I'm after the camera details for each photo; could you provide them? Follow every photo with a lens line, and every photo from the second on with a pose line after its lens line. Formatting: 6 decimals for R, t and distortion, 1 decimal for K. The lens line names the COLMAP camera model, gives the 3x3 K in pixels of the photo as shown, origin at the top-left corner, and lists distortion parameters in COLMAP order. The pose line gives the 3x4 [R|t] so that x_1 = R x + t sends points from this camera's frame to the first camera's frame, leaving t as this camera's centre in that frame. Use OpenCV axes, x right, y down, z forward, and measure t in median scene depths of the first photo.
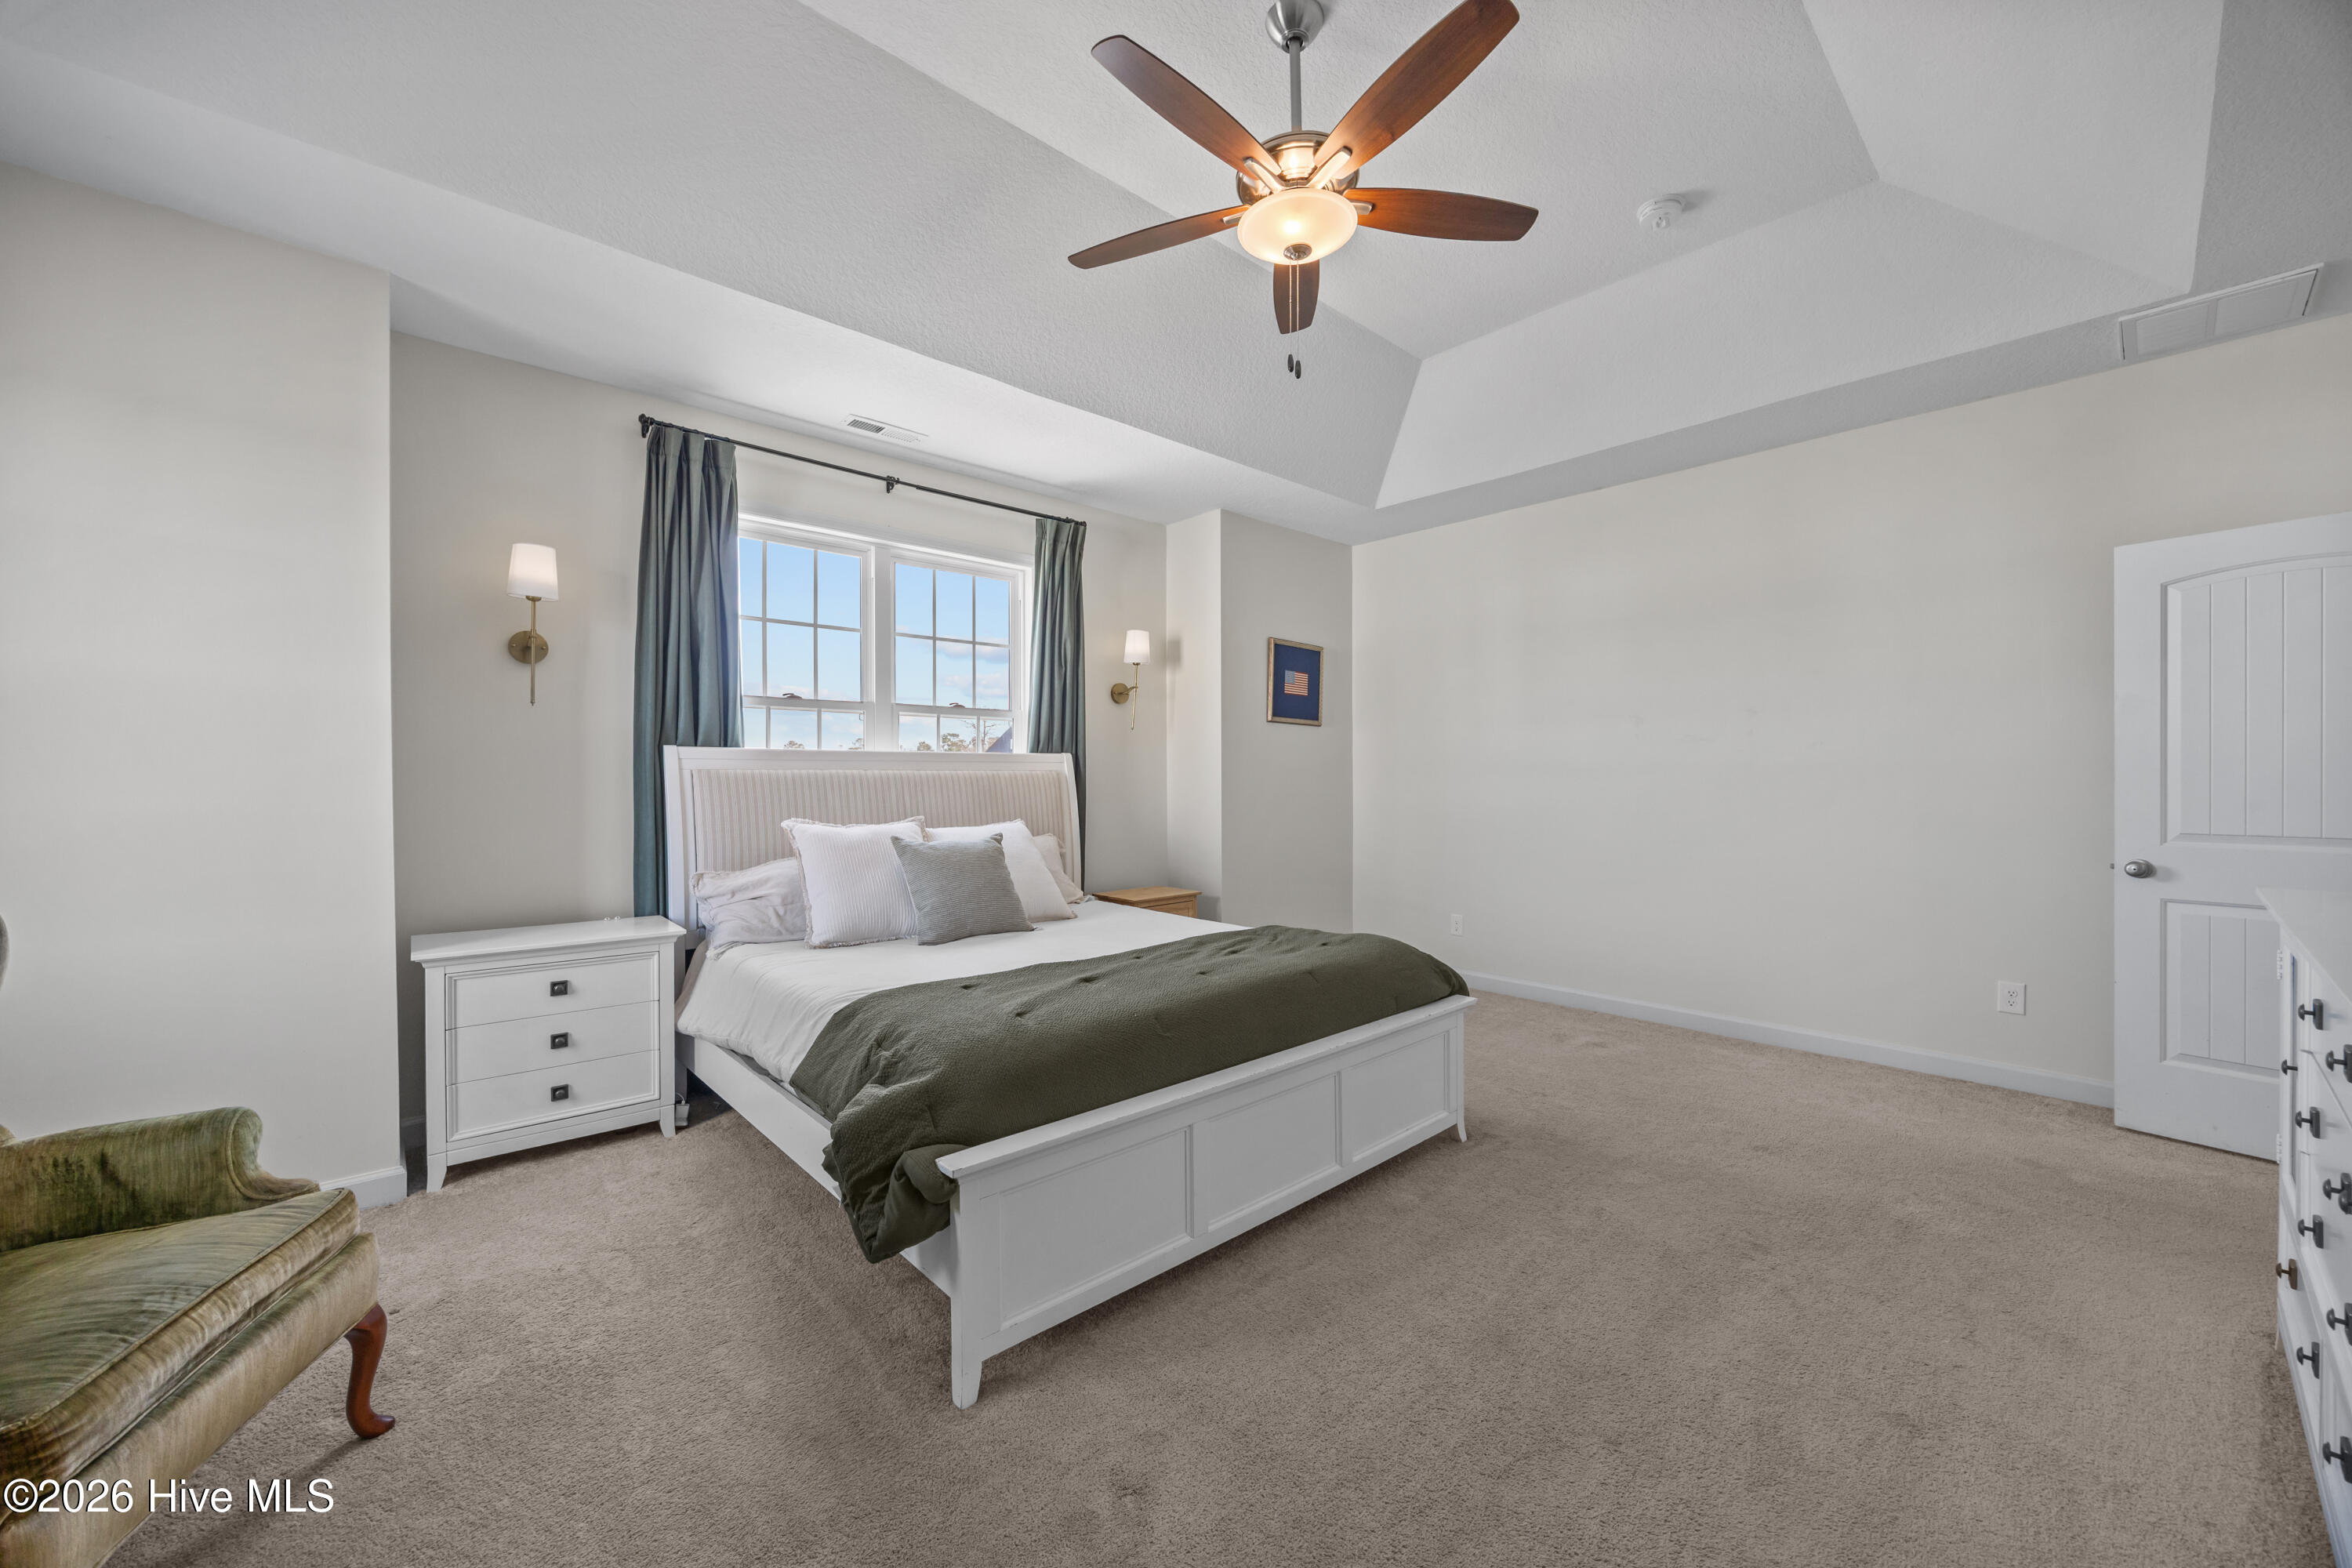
lens RADIAL K [[900.5, 0, 1178.3], [0, 900.5, 778.8], [0, 0, 1]] dist [-0.002876, 0.000128]
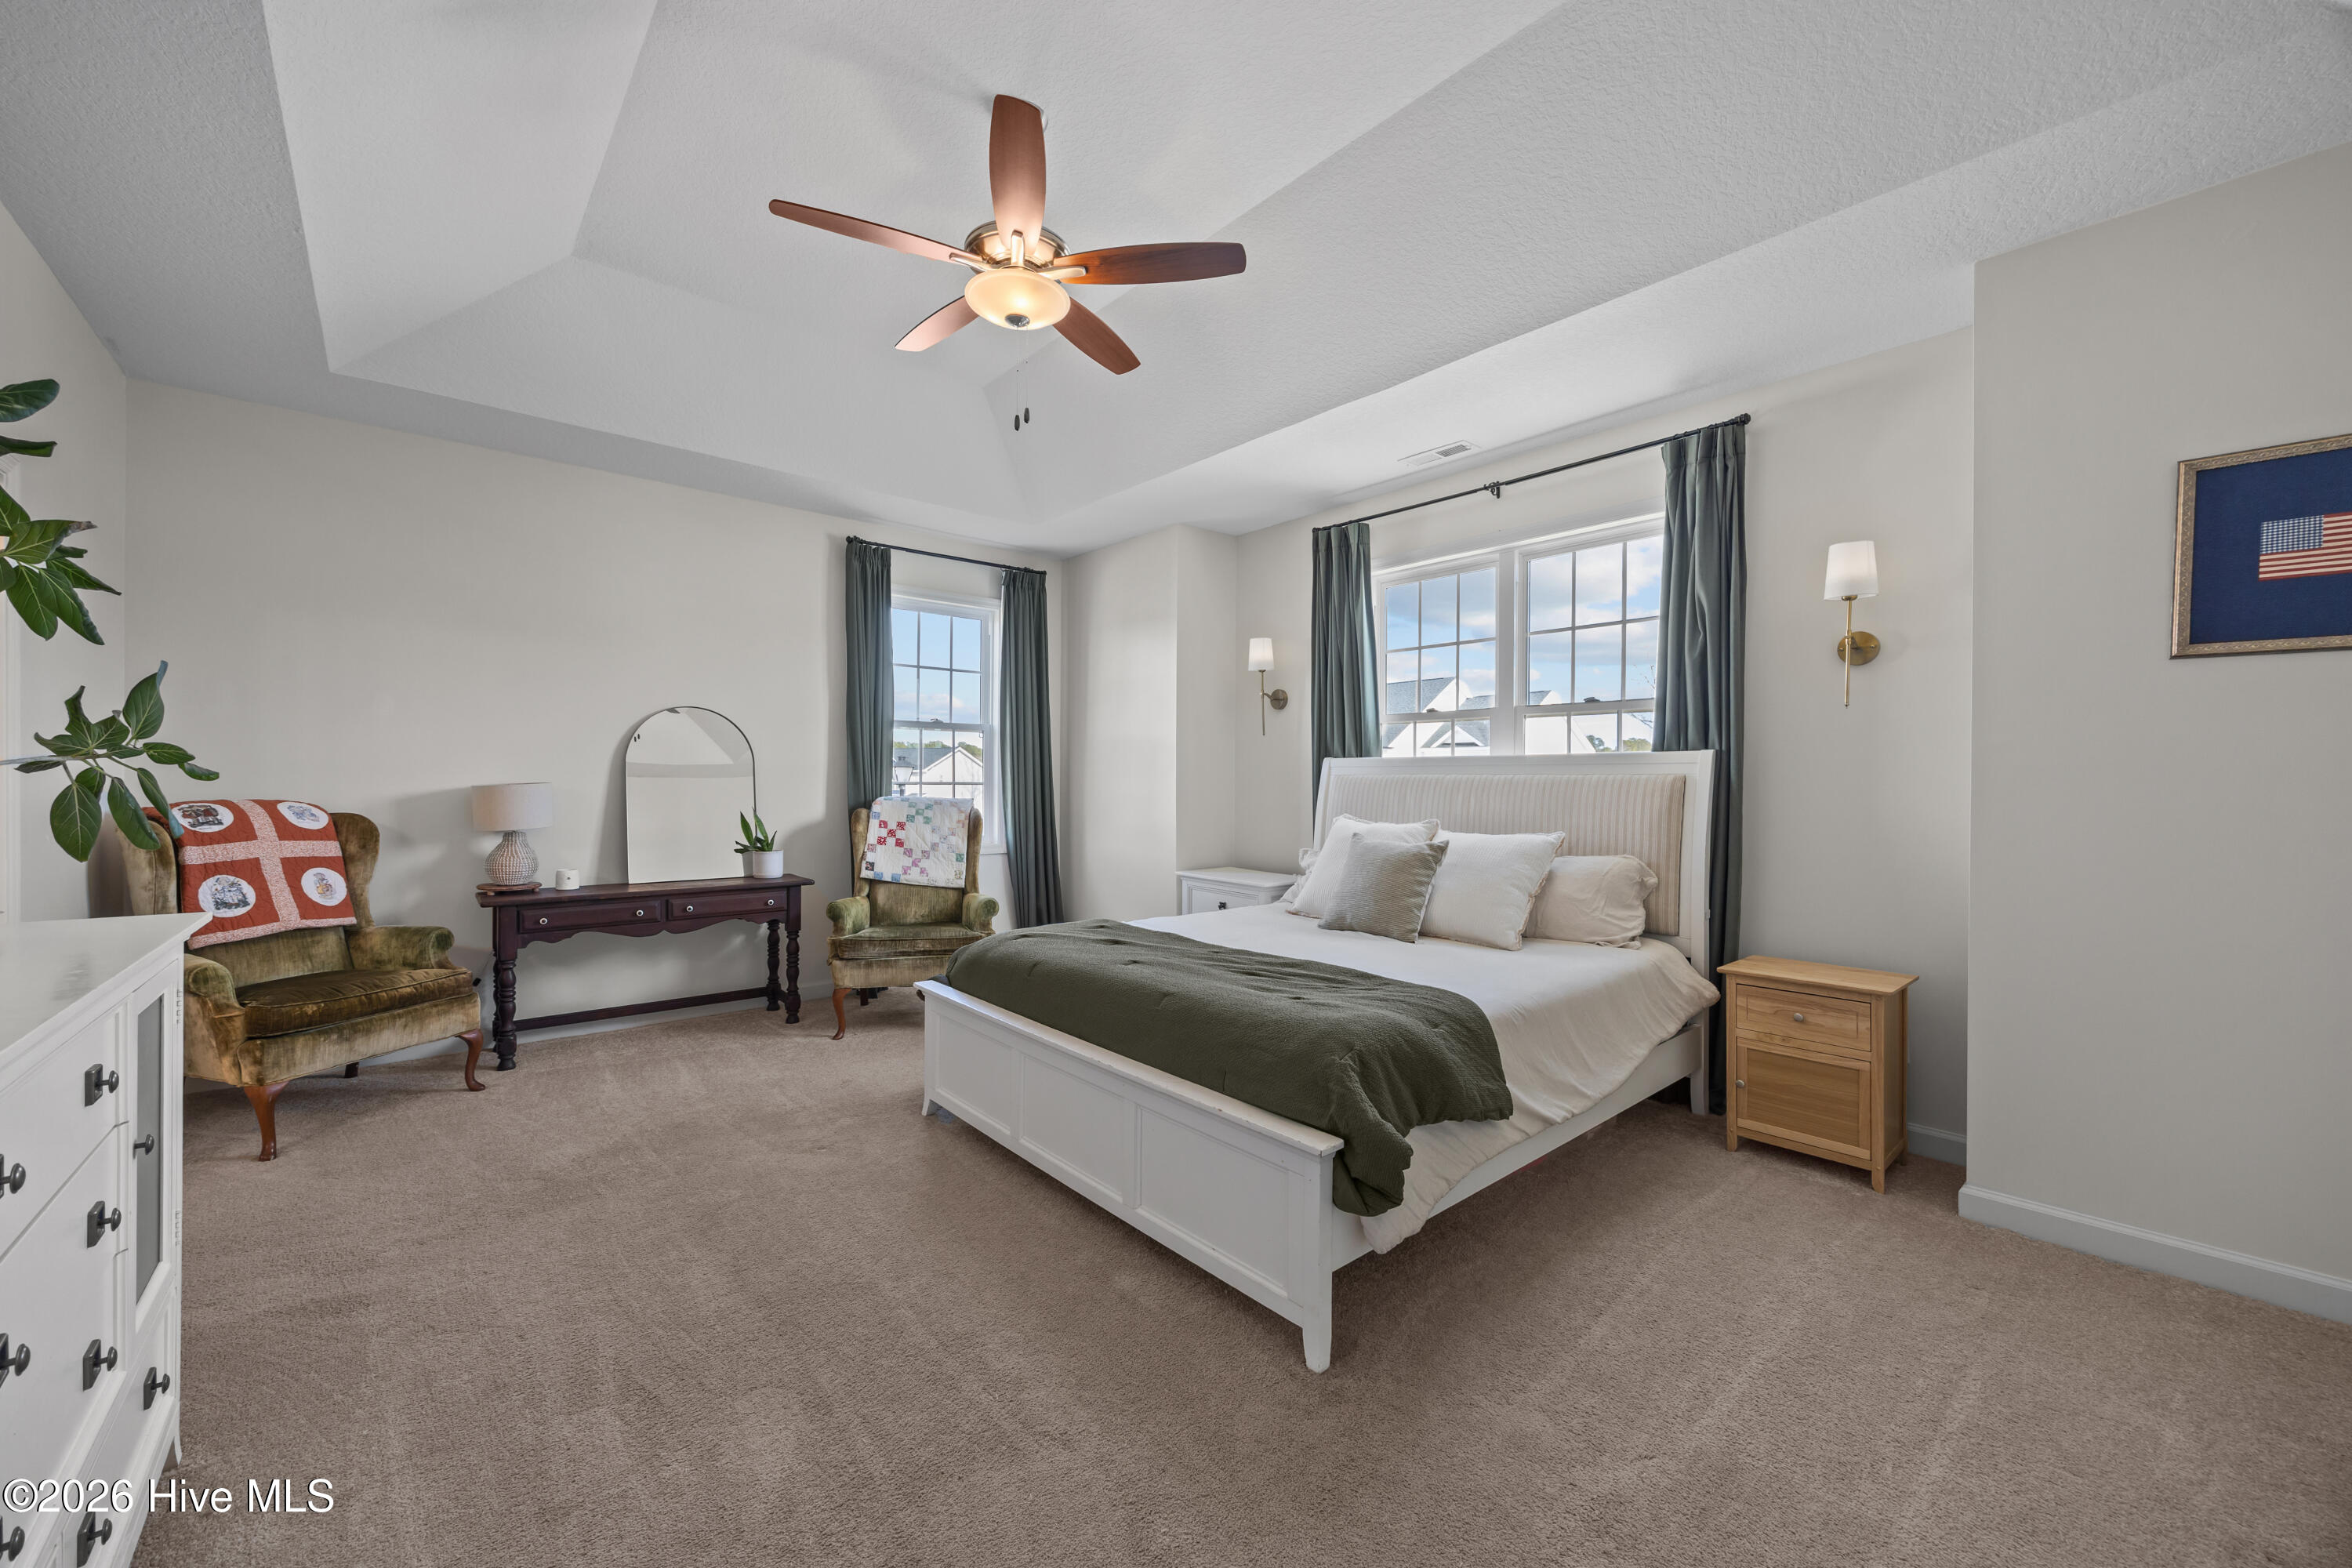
lens RADIAL K [[900.5, 0, 1178.3], [0, 900.5, 778.8], [0, 0, 1]] dist [-0.002876, 0.000128]
pose [[-0.032285, -0.000029, -0.999479, 0.847207], [-0.003443, 0.999994, 0.000082, -0.004732], [0.999473, 0.003444, -0.032285, 0.830660]]
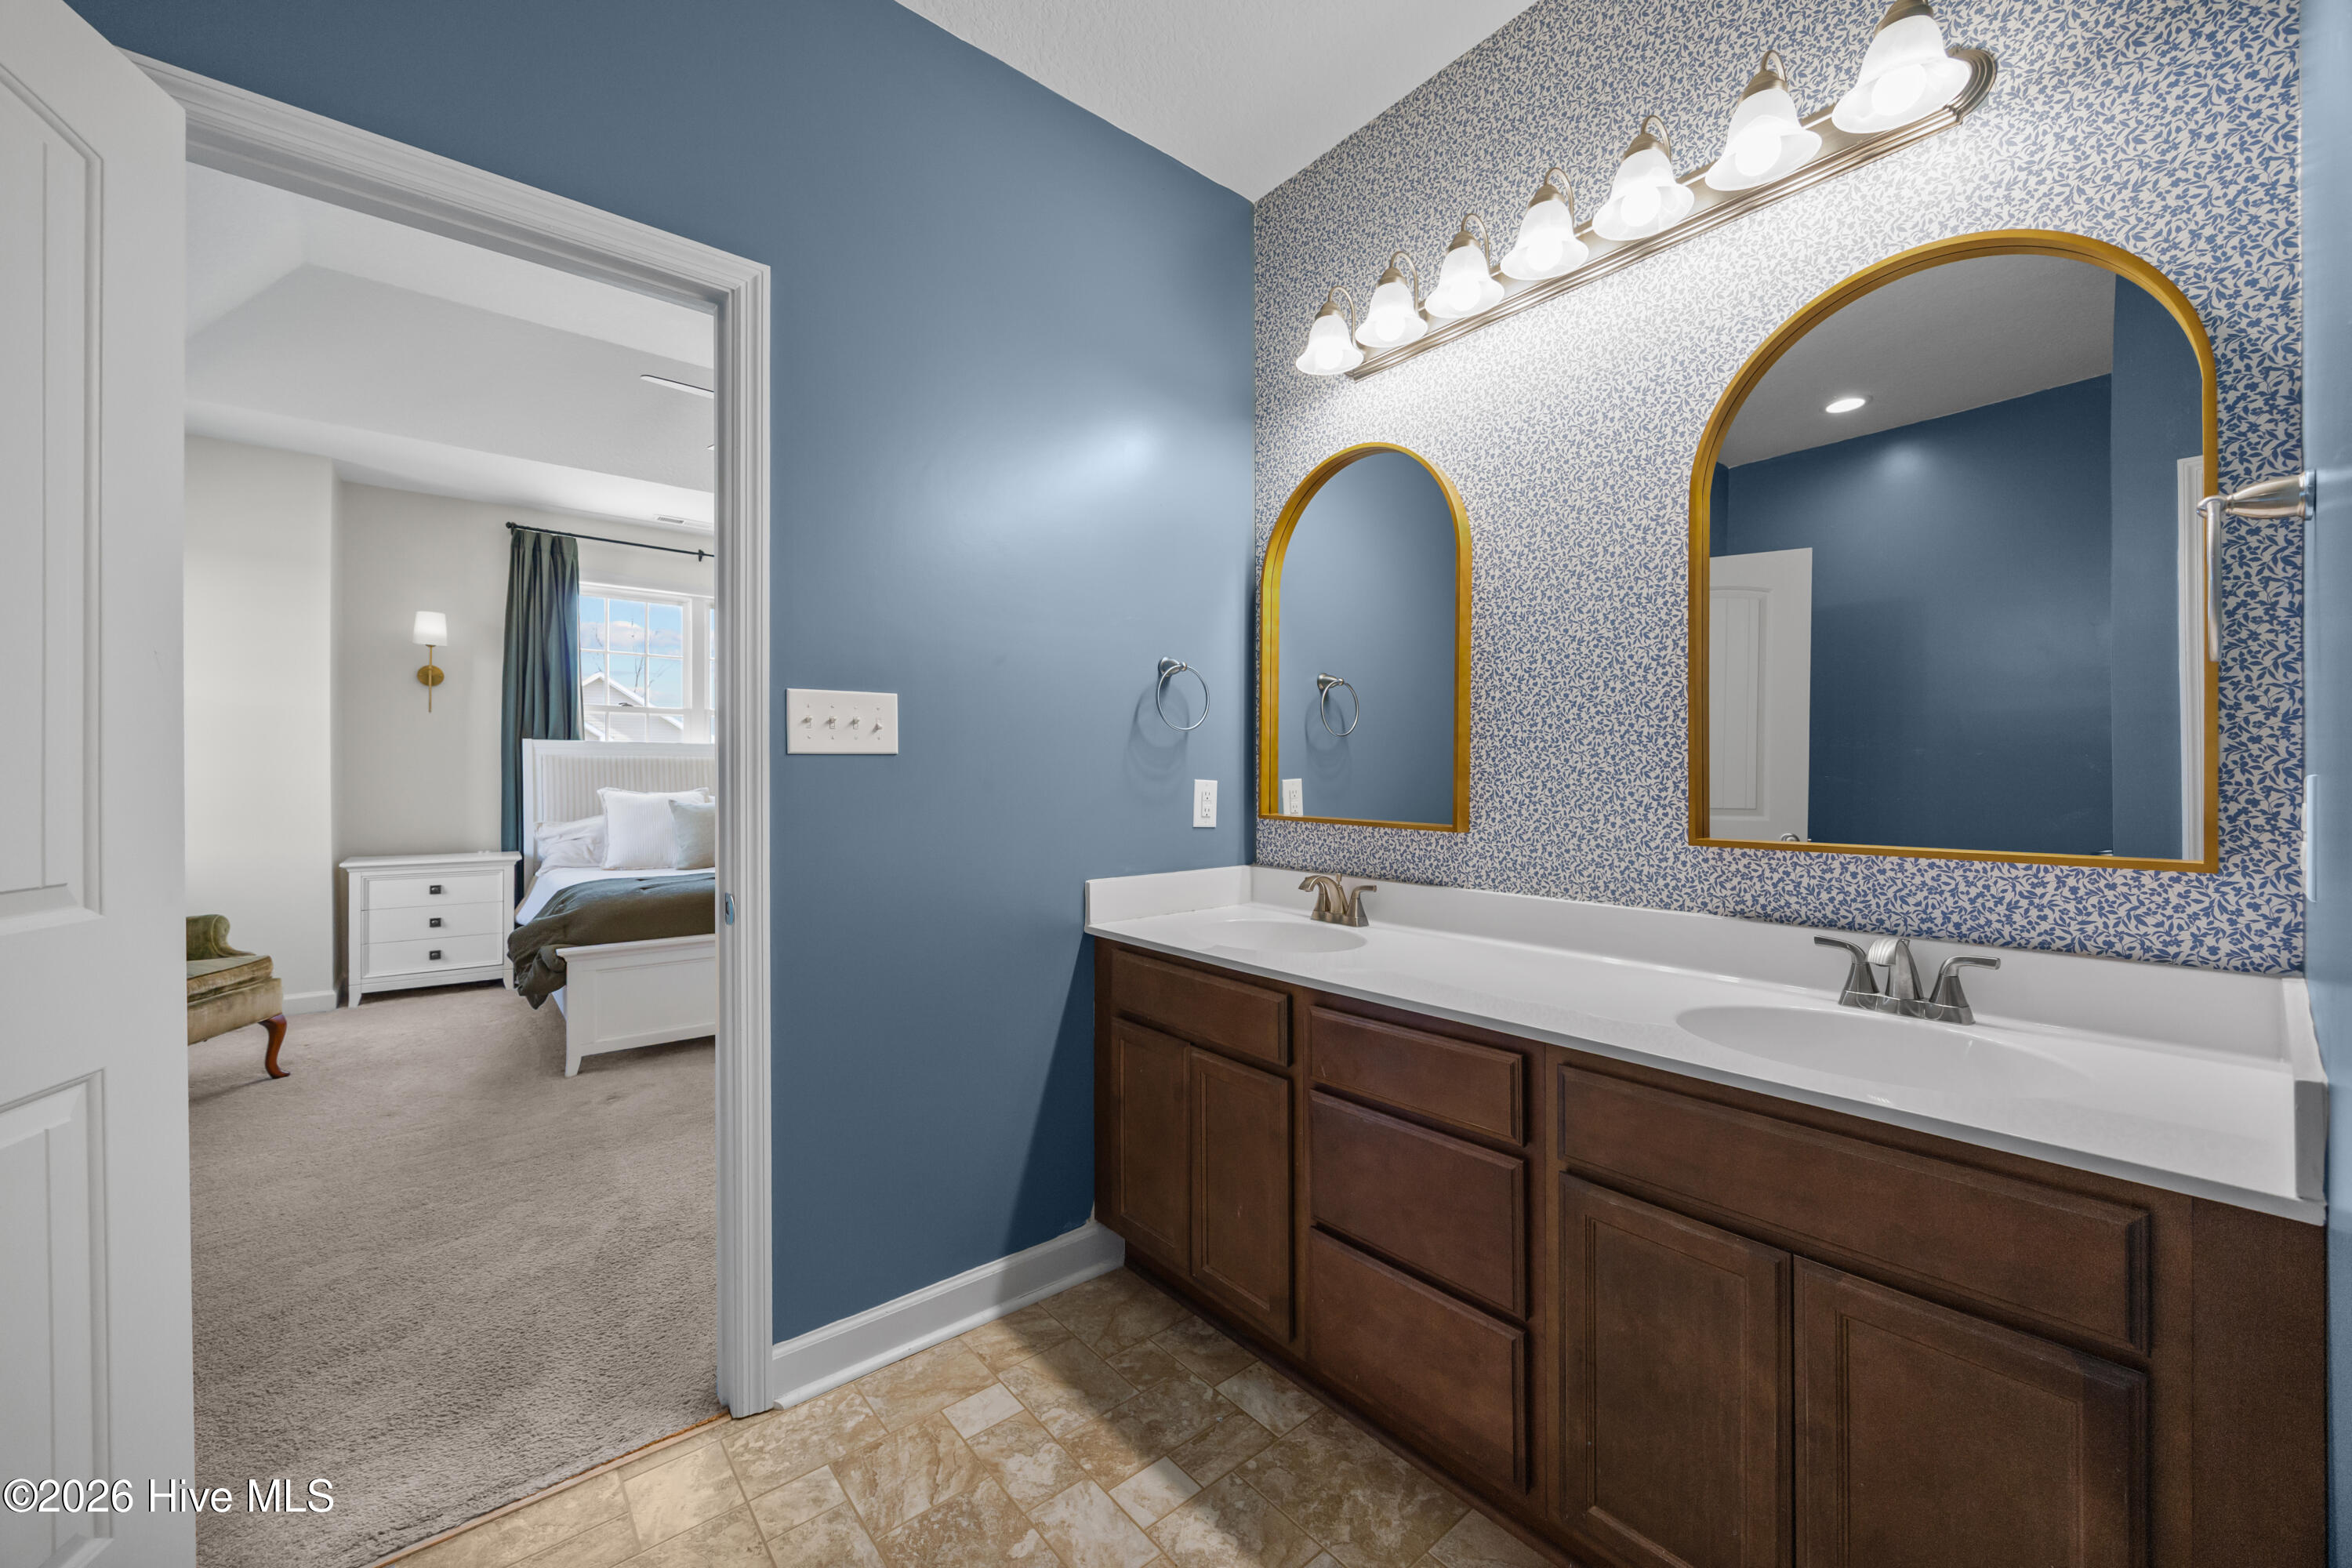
lens RADIAL K [[905.6, 0, 1172.5], [0, 905.6, 764.1], [0, 0, 1]] dist [-0.000147, 0.000317]
pose [[0.998472, 0.001581, -0.055230, 0.617155], [-0.002164, 0.999943, -0.010492, 0.018918], [0.055210, 0.010596, 0.998419, -0.471242]]
